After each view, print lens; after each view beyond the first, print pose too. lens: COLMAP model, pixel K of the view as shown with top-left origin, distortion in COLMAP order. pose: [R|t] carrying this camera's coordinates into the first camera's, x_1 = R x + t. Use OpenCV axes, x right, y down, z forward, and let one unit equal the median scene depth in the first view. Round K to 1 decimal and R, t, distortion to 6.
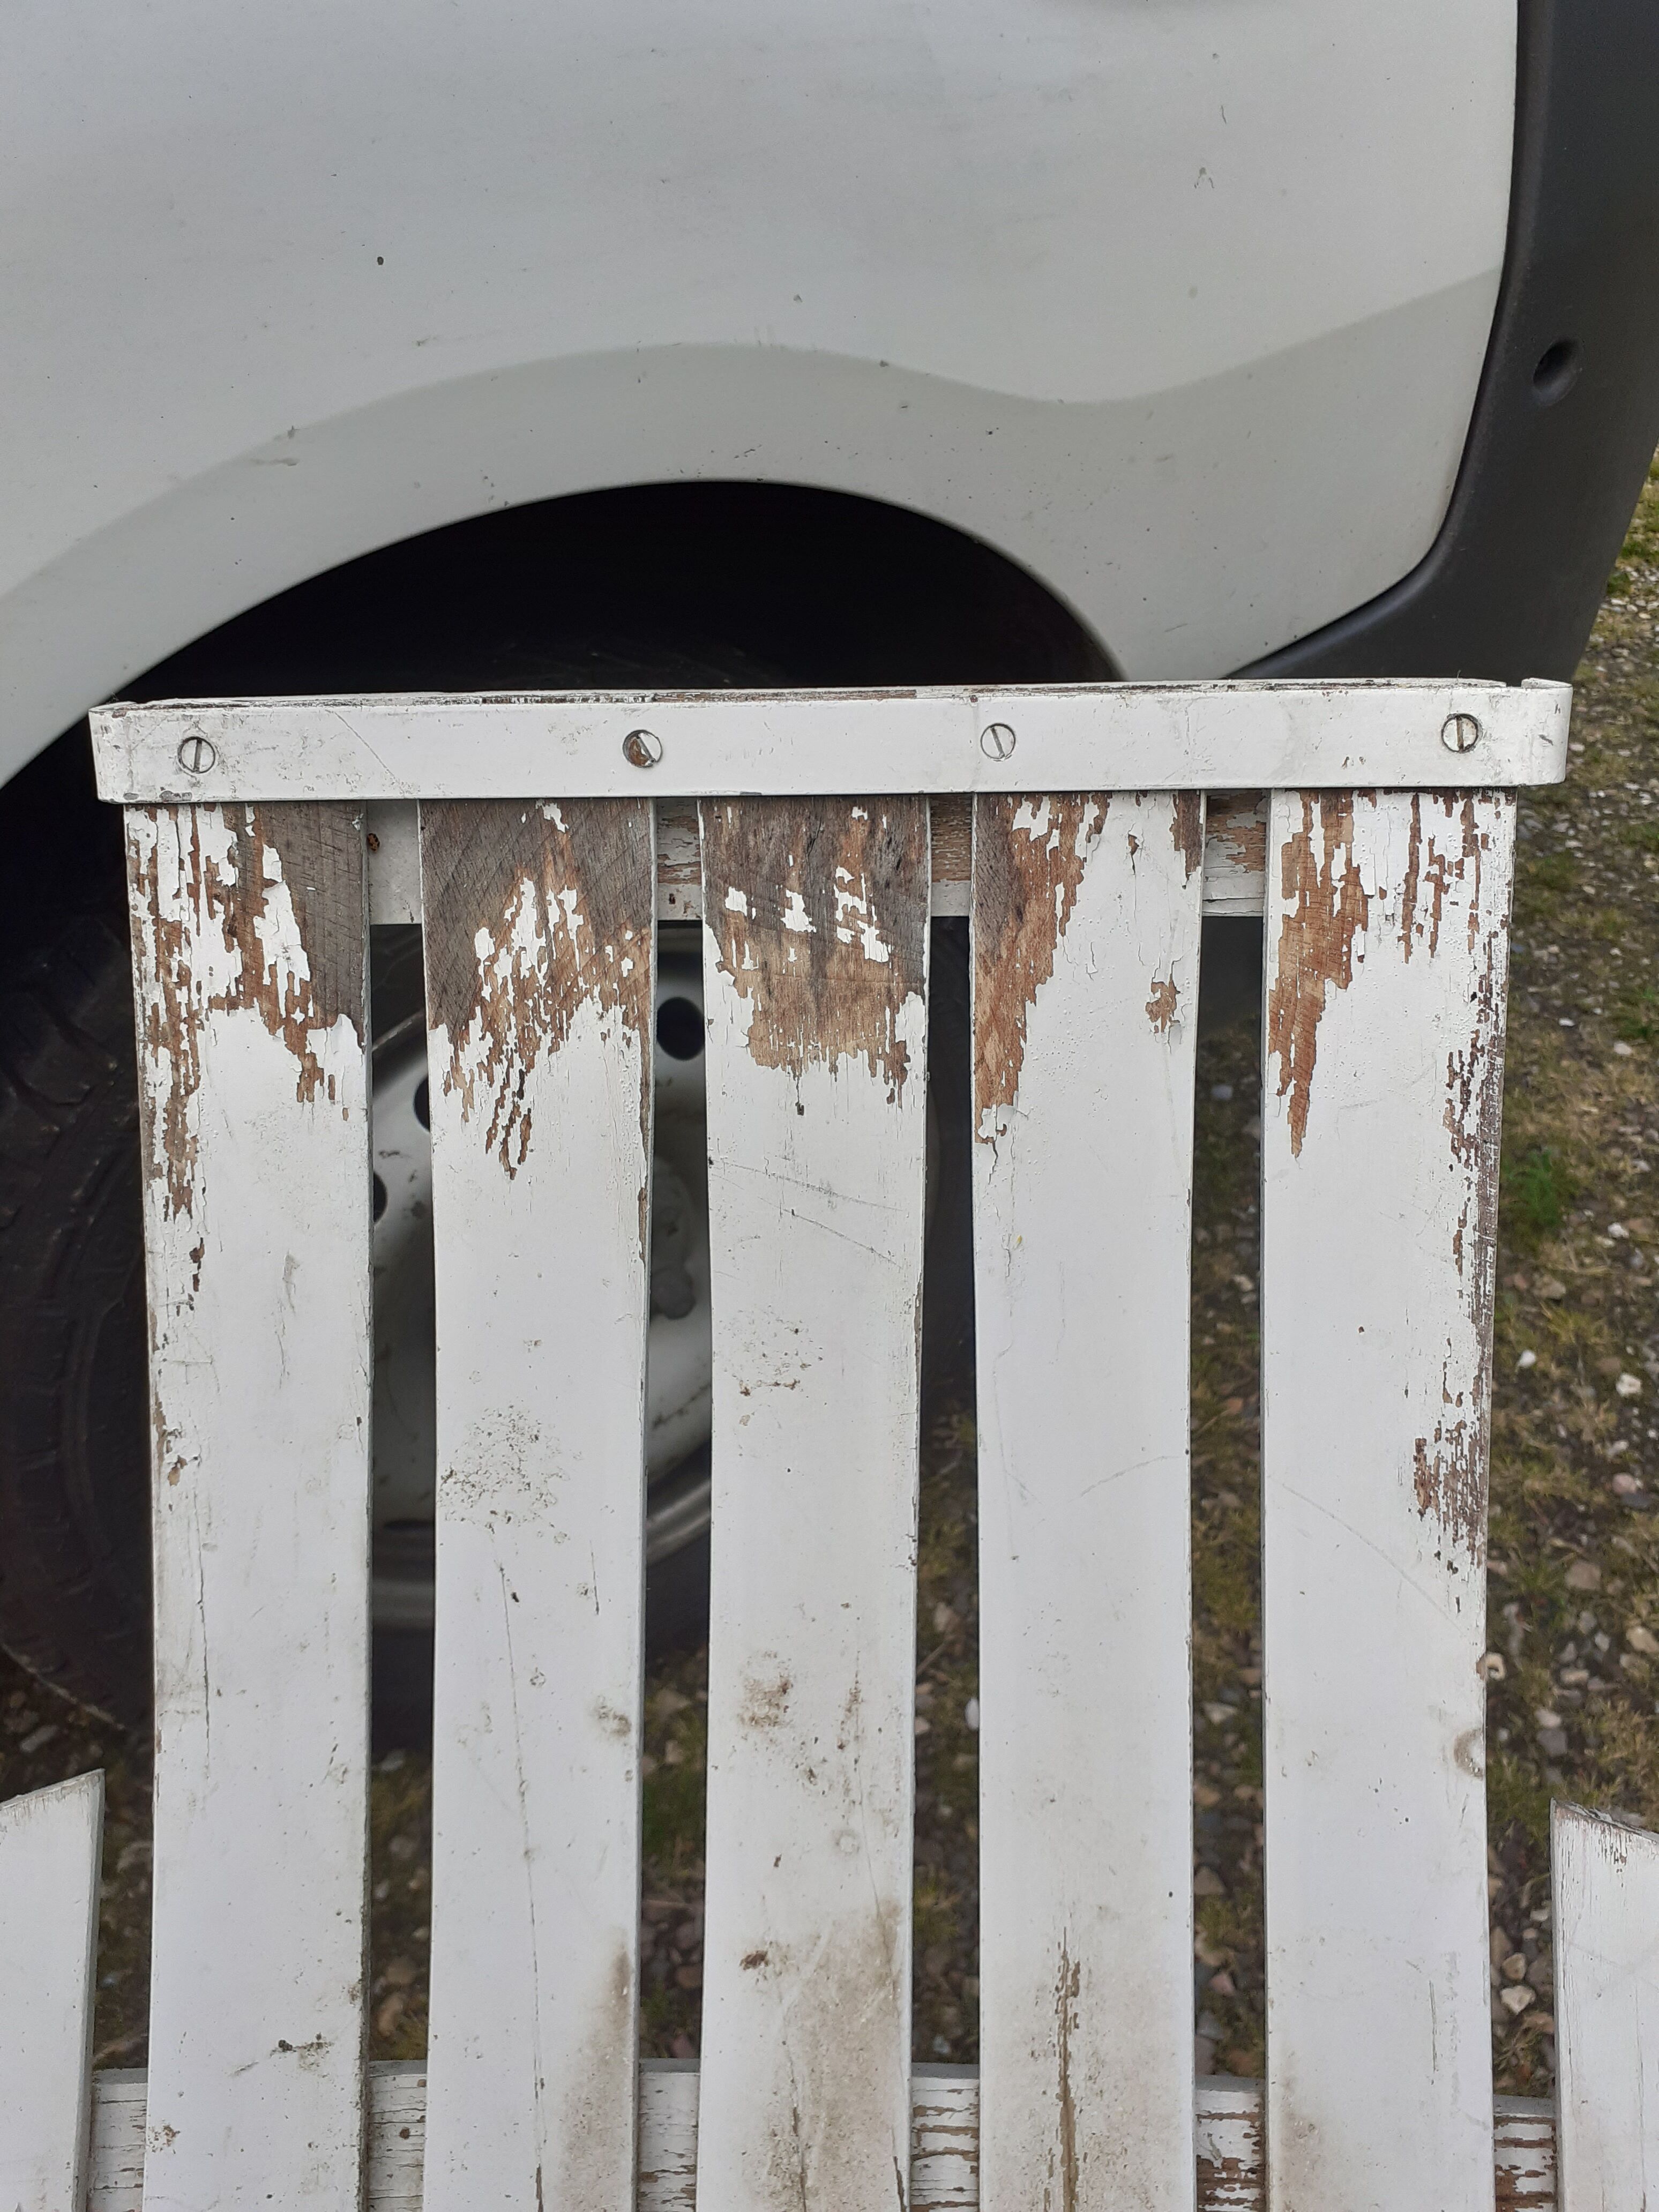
lens RADIAL K [[1811.0, 0, 844.6], [0, 1811.0, 1057.9], [0, 0, 1]] dist [0.015796, -0.018415]
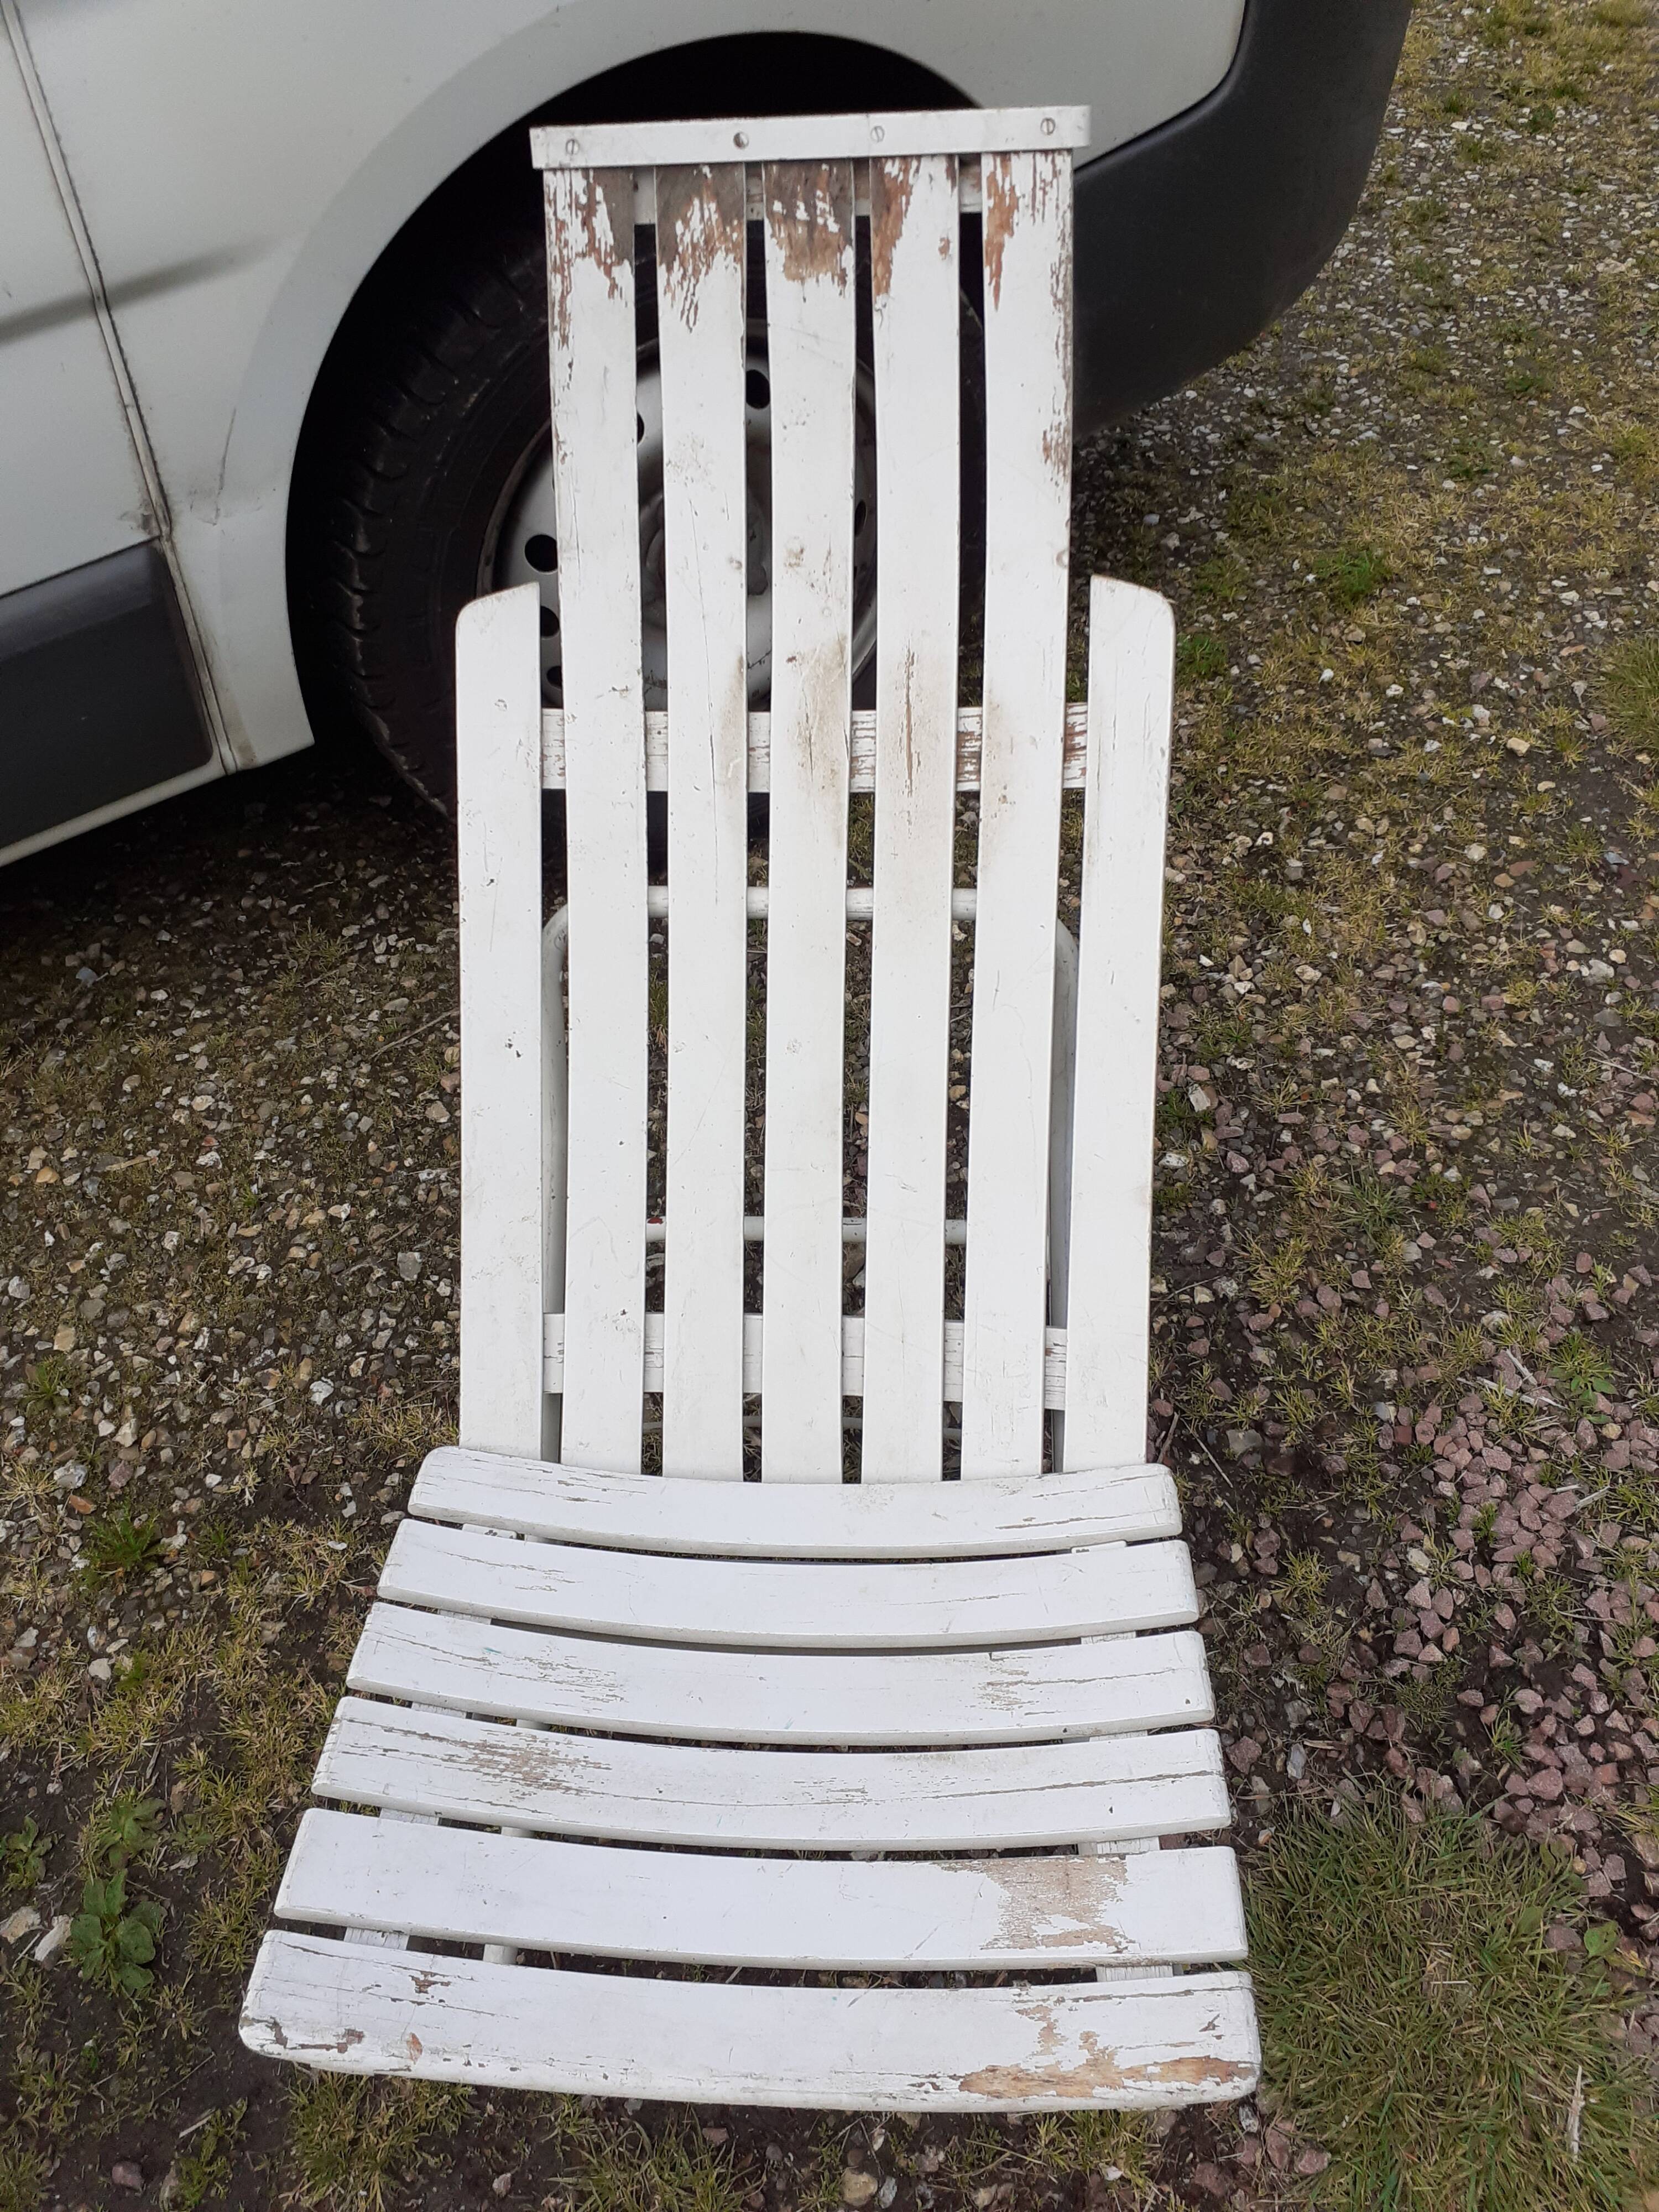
lens RADIAL K [[1796.3, 0, 829.5], [0, 1796.3, 1106.0], [0, 0, 1]] dist [0.004864, -0.000978]
pose [[0.998385, 0.007427, -0.056325, 0.154811], [0.005084, 0.975759, 0.218790, 0.558653], [0.056585, -0.218723, 0.974145, -1.636063]]
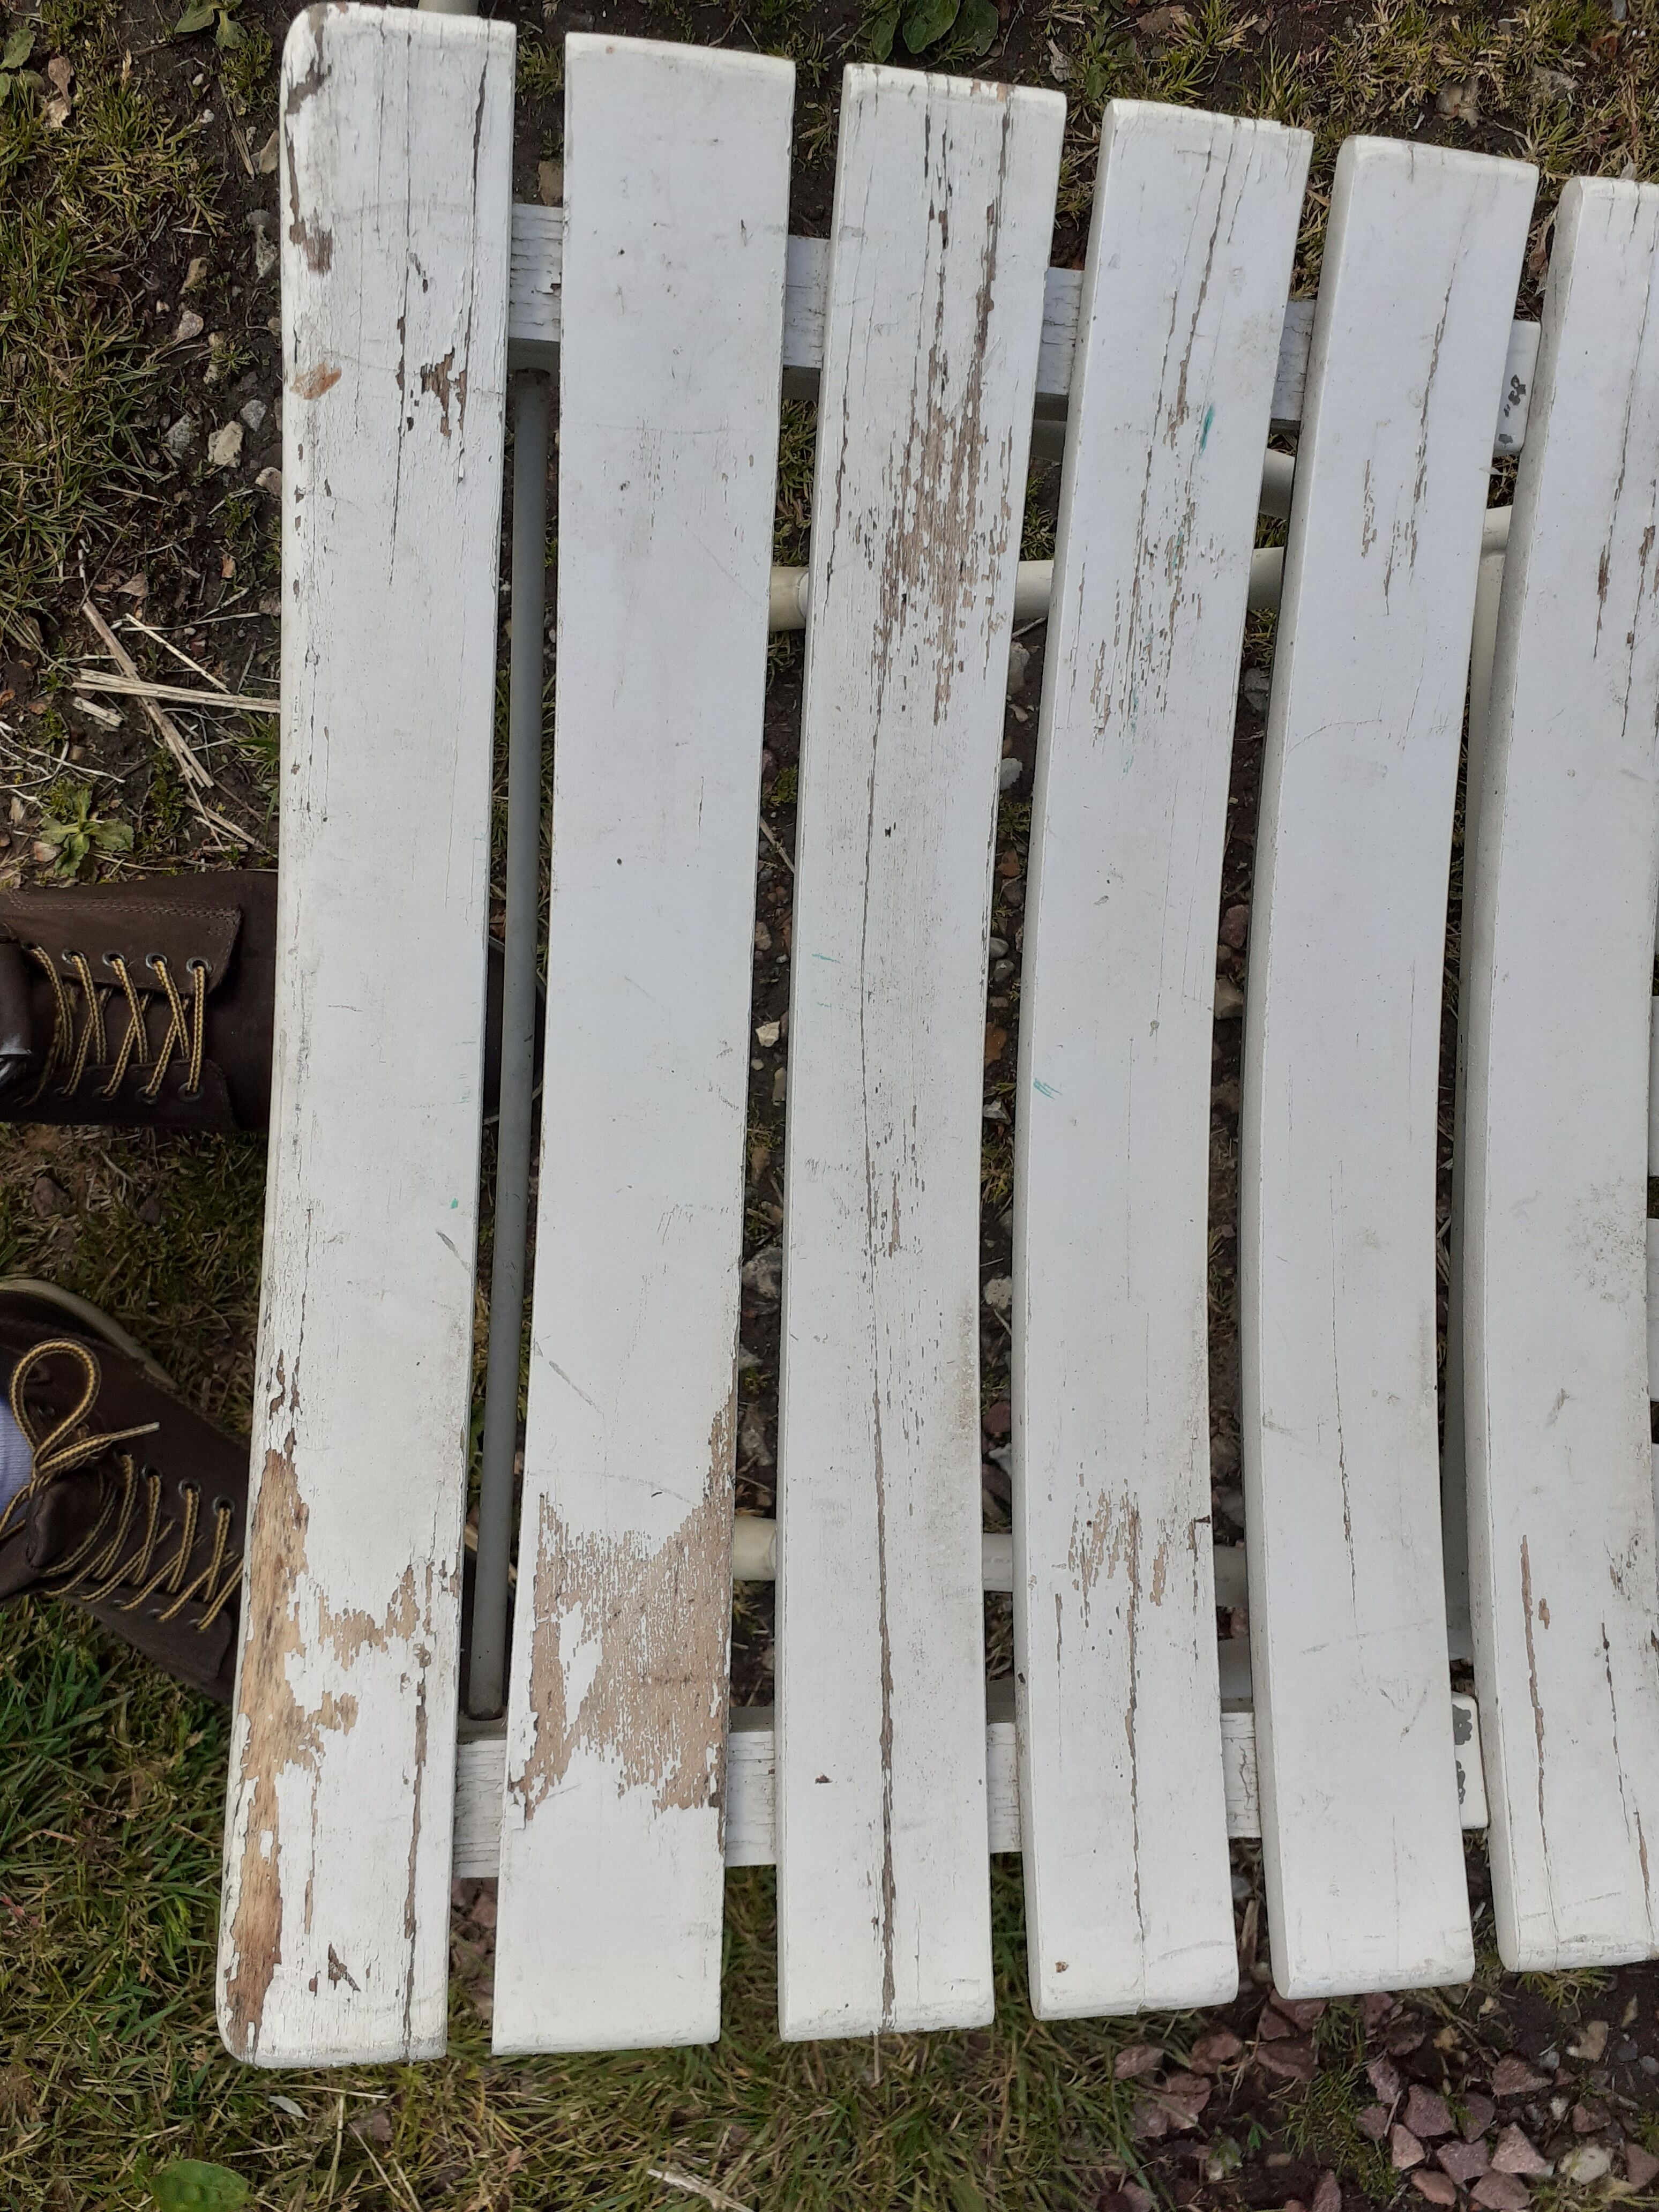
lens RADIAL K [[1796.3, 0, 829.5], [0, 1796.3, 1106.0], [0, 0, 1]] dist [0.004864, -0.000978]
pose [[-0.028118, 0.999546, 0.010852, -0.013047], [-0.551542, -0.024568, 0.833785, 0.978601], [0.833673, 0.017459, 0.551982, -0.342344]]
